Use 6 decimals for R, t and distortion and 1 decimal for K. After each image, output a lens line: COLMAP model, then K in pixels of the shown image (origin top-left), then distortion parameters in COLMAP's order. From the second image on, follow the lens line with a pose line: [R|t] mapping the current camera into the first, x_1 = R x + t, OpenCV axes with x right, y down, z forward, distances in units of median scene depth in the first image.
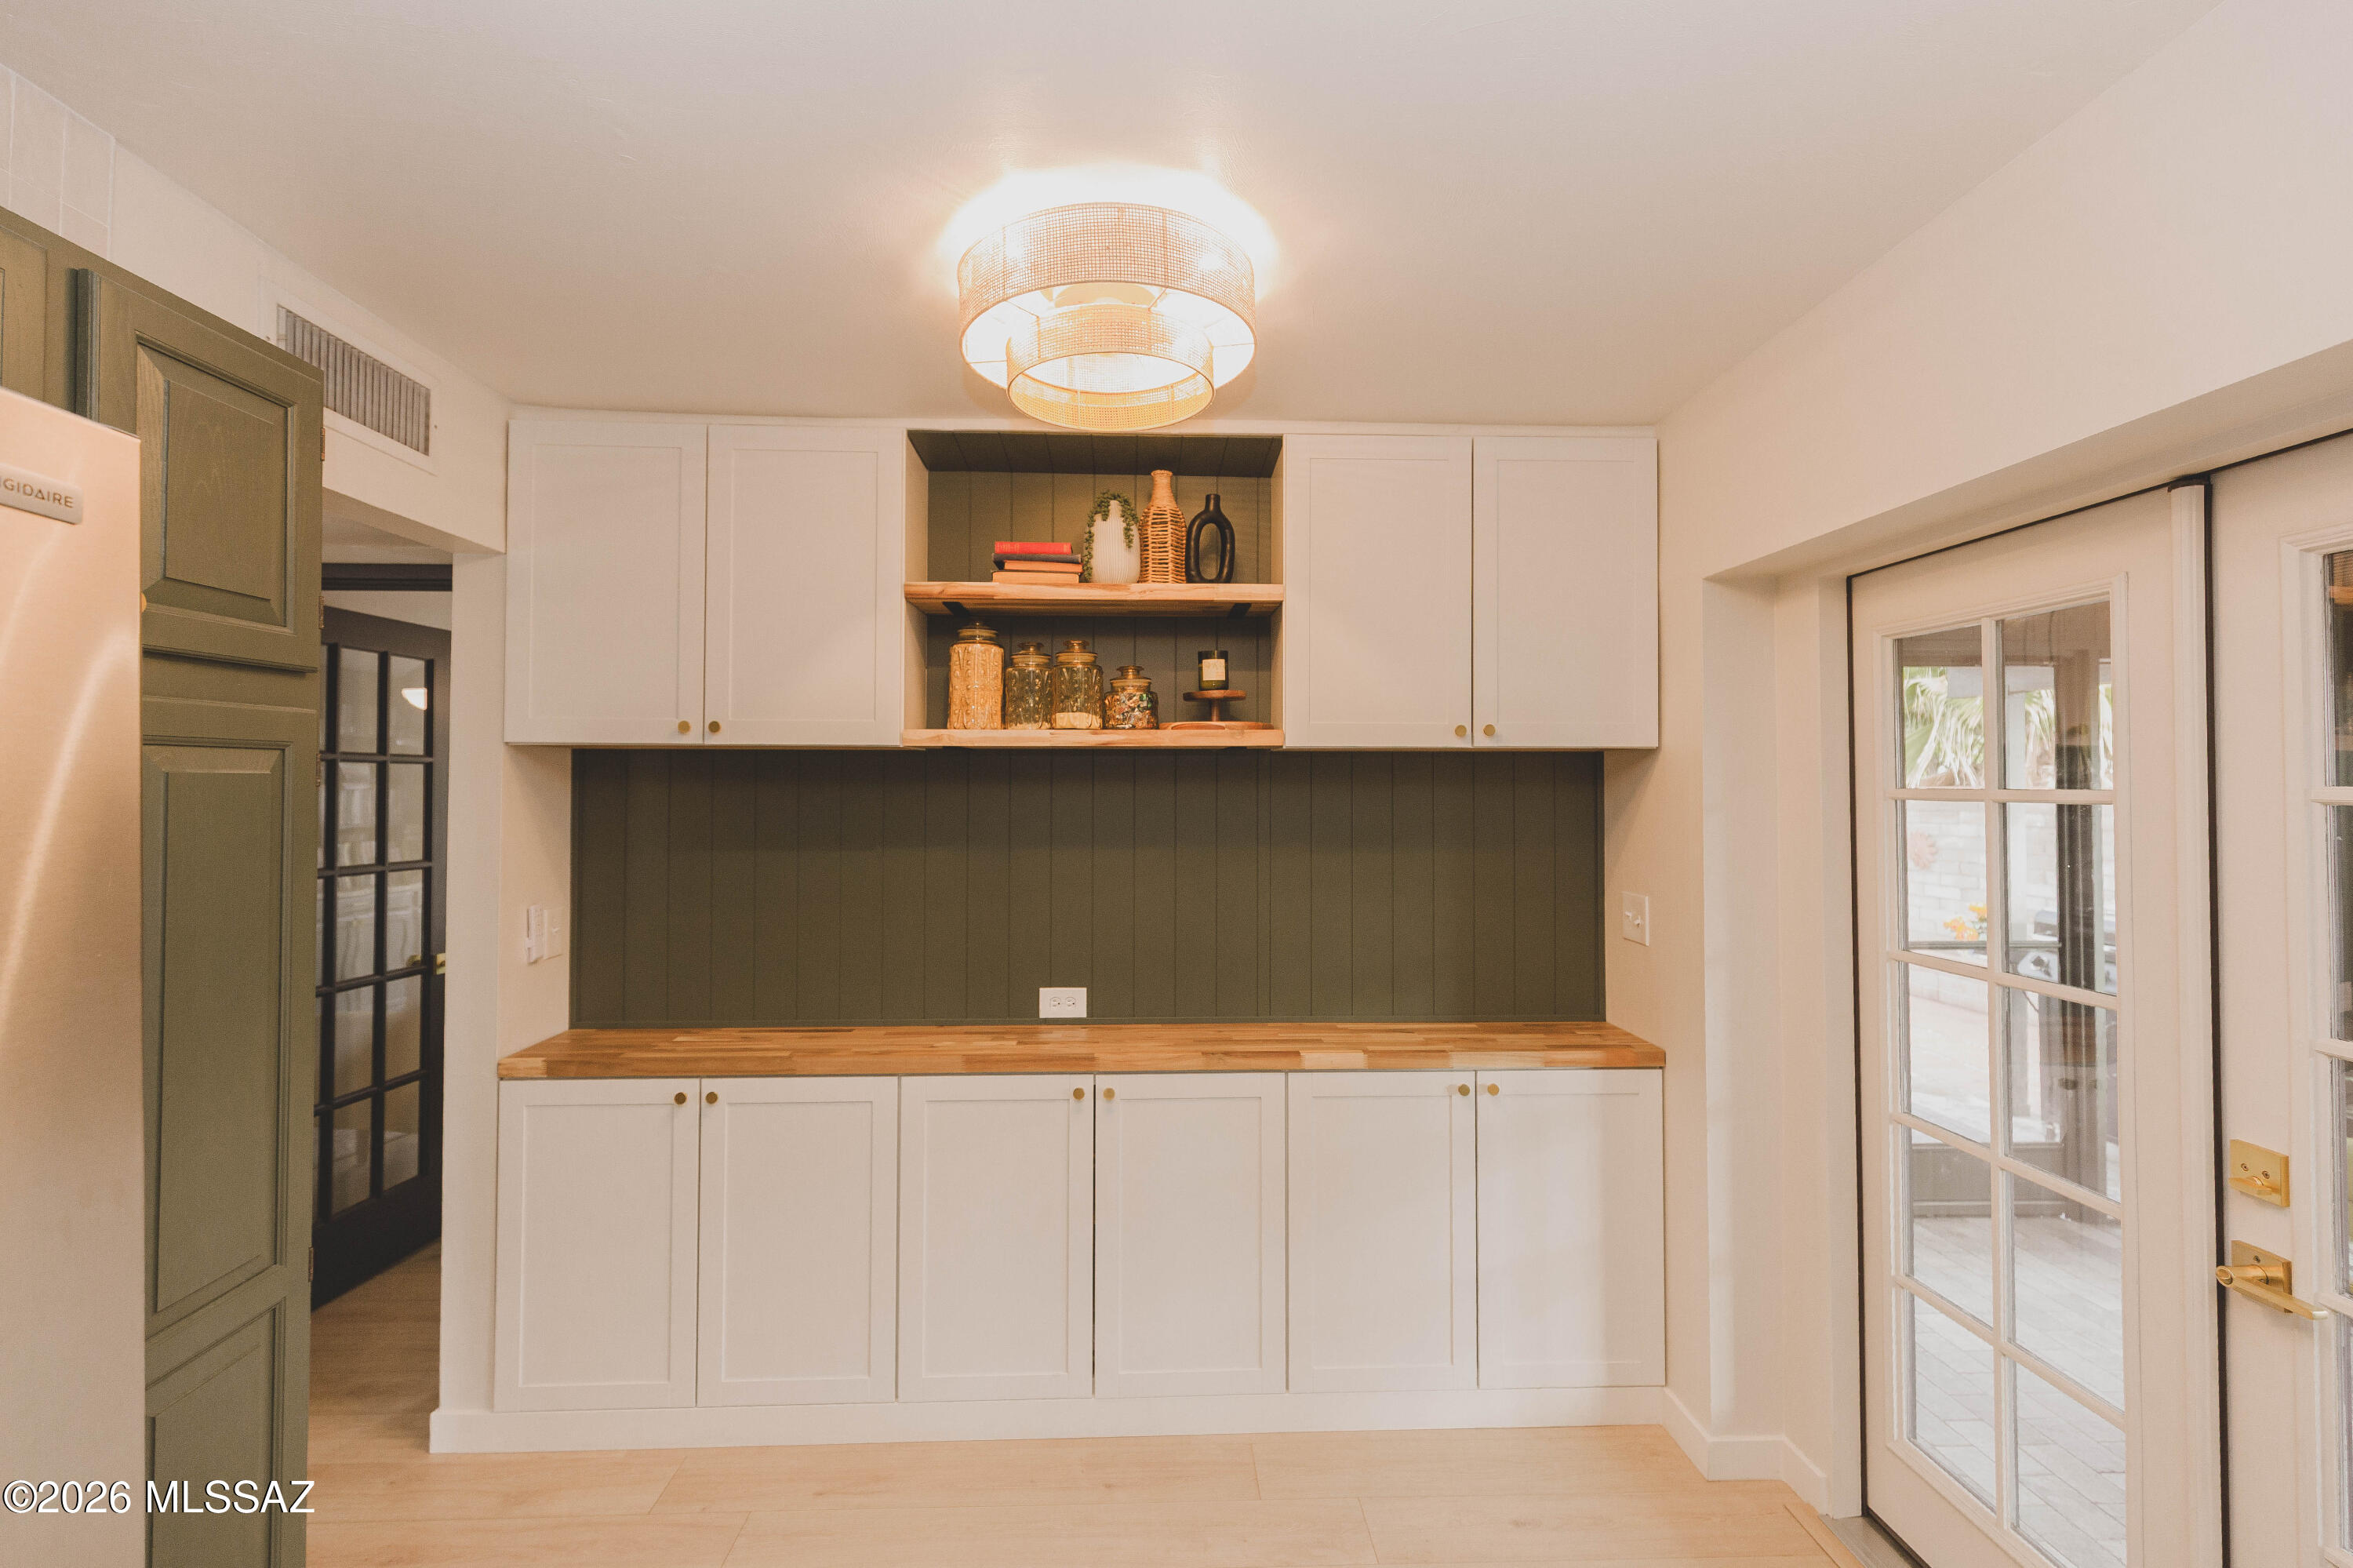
lens RADIAL K [[1067.6, 0, 1182.3], [0, 1067.6, 773.6], [0, 0, 1]] dist [0.002676, -0.001024]
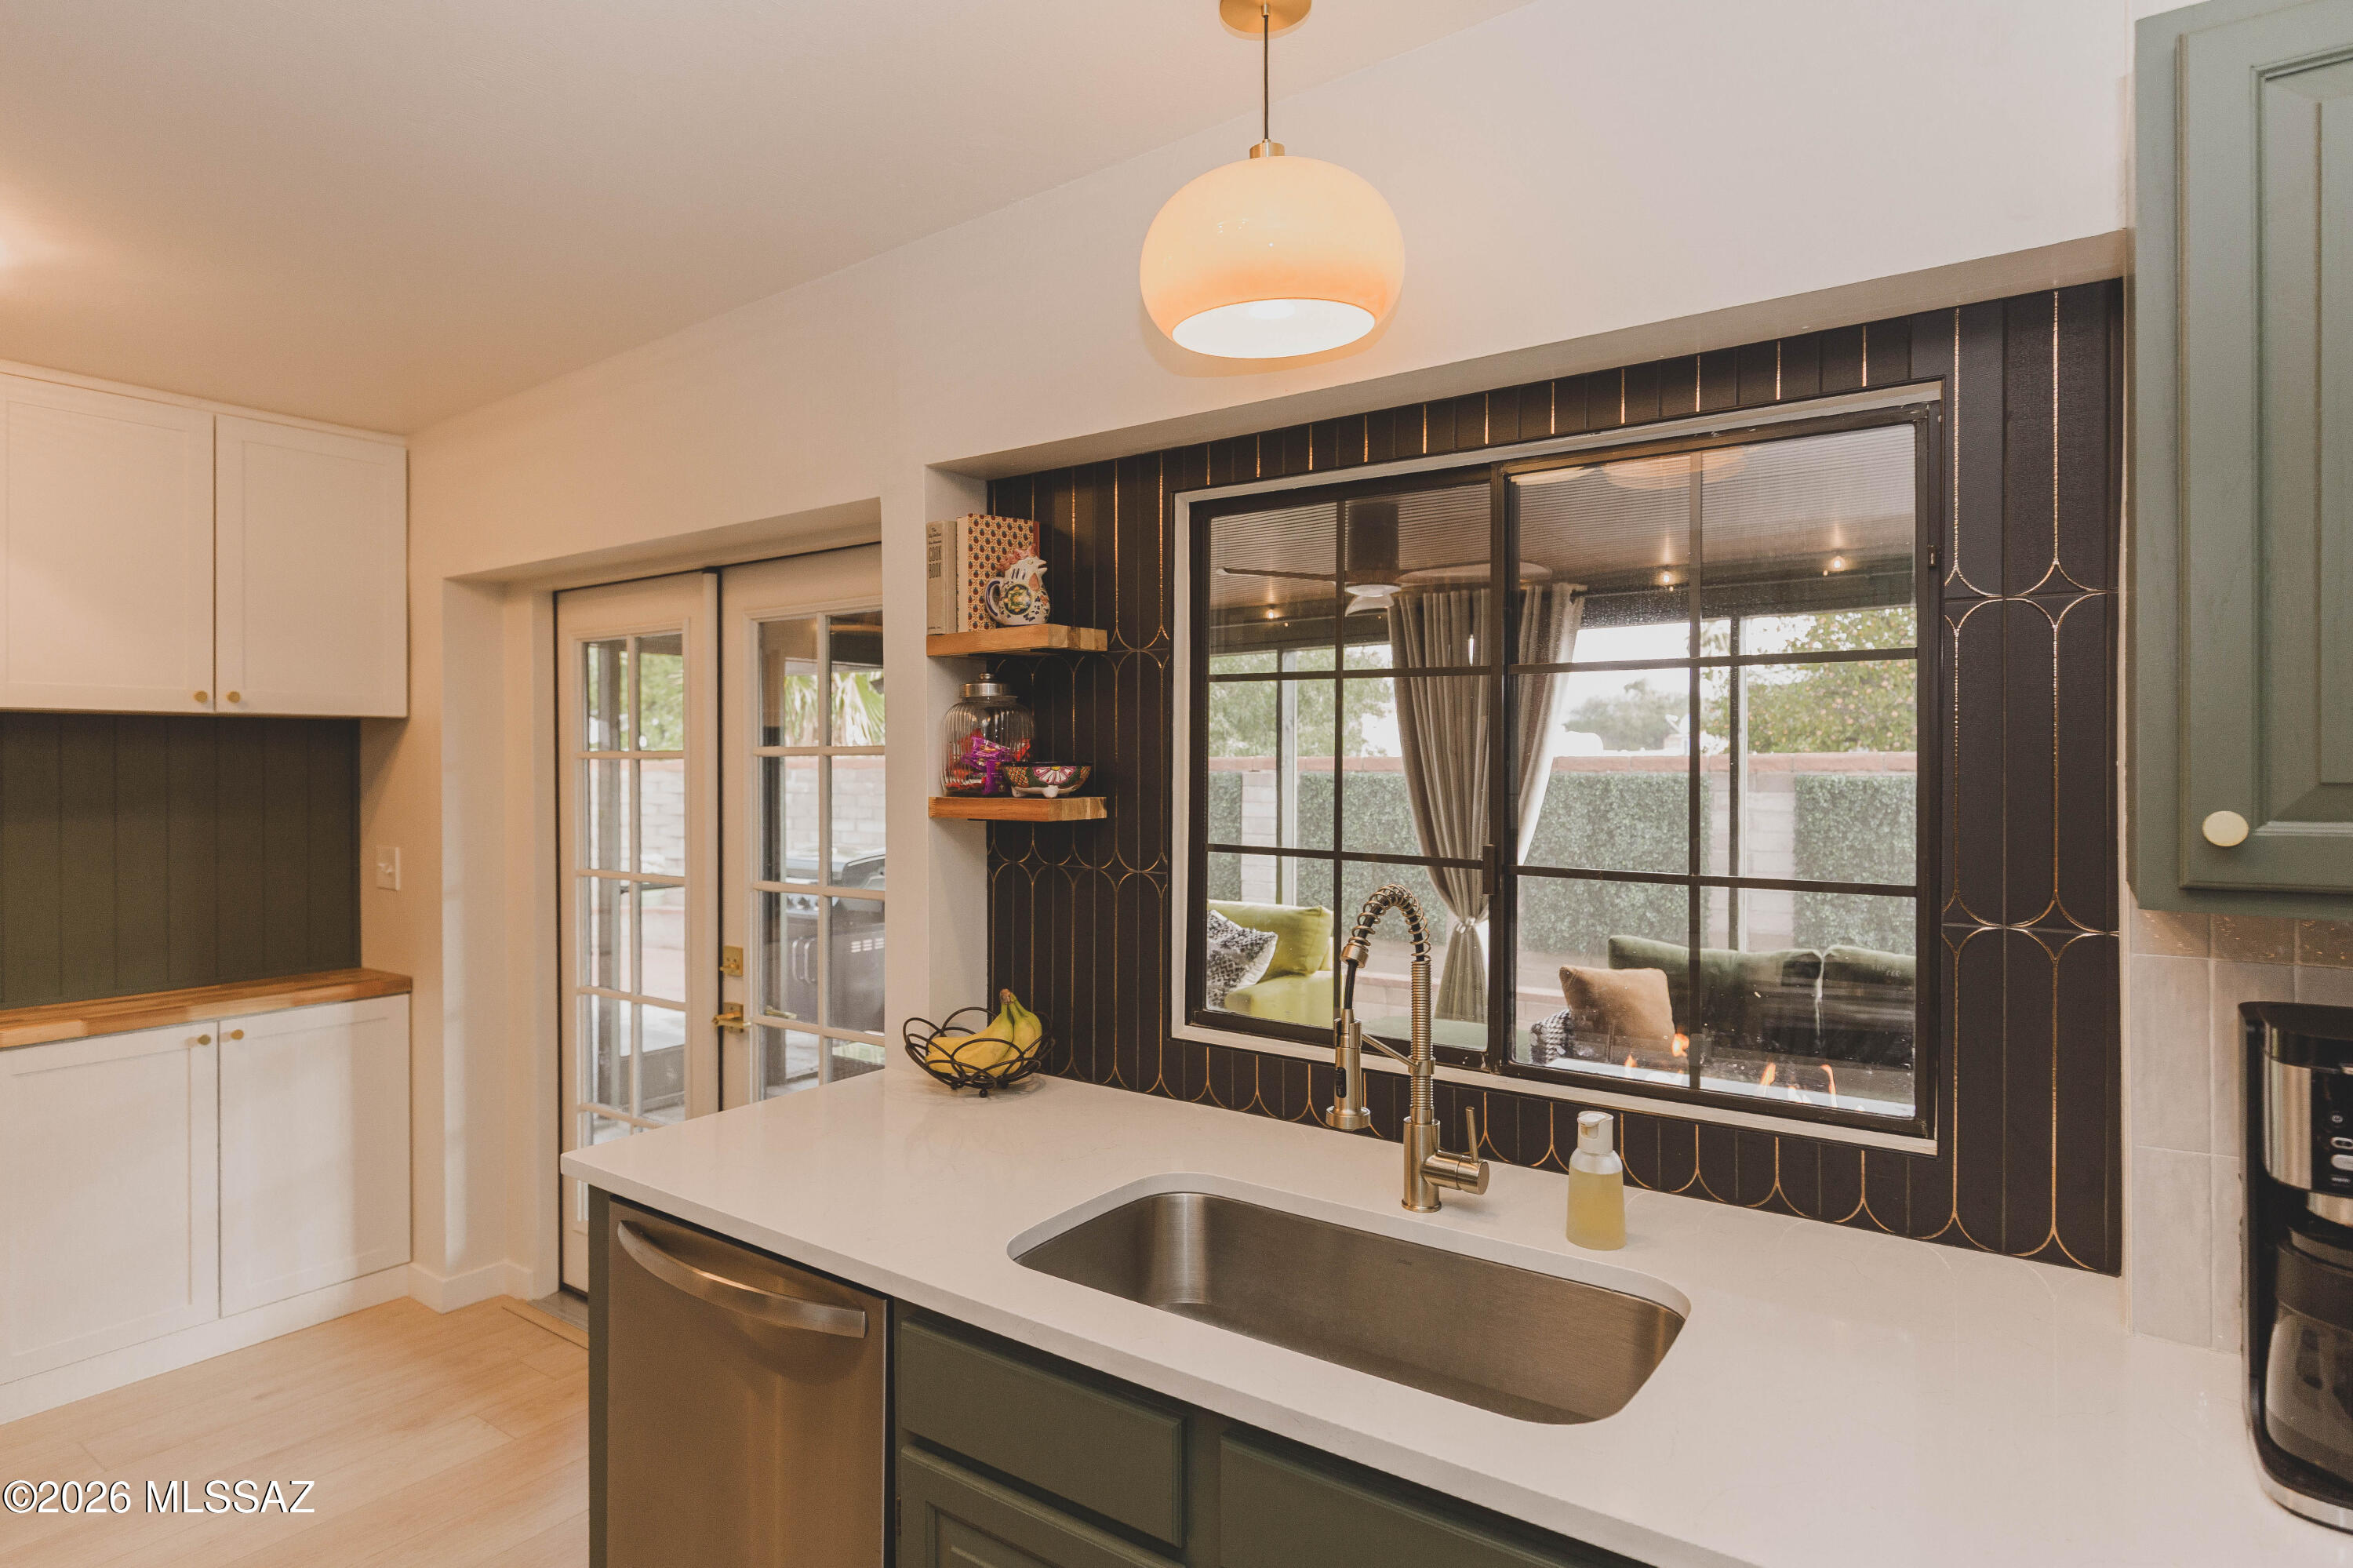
lens RADIAL K [[1298.8, 0, 1169.6], [0, 1298.8, 758.0], [0, 0, 1]] dist [0.000100, -0.001528]
pose [[0.623266, 0.000230, 0.782010, -0.141715], [-0.004525, 0.999984, 0.003313, 0.011702], [-0.781997, -0.005603, 0.623257, -0.531030]]
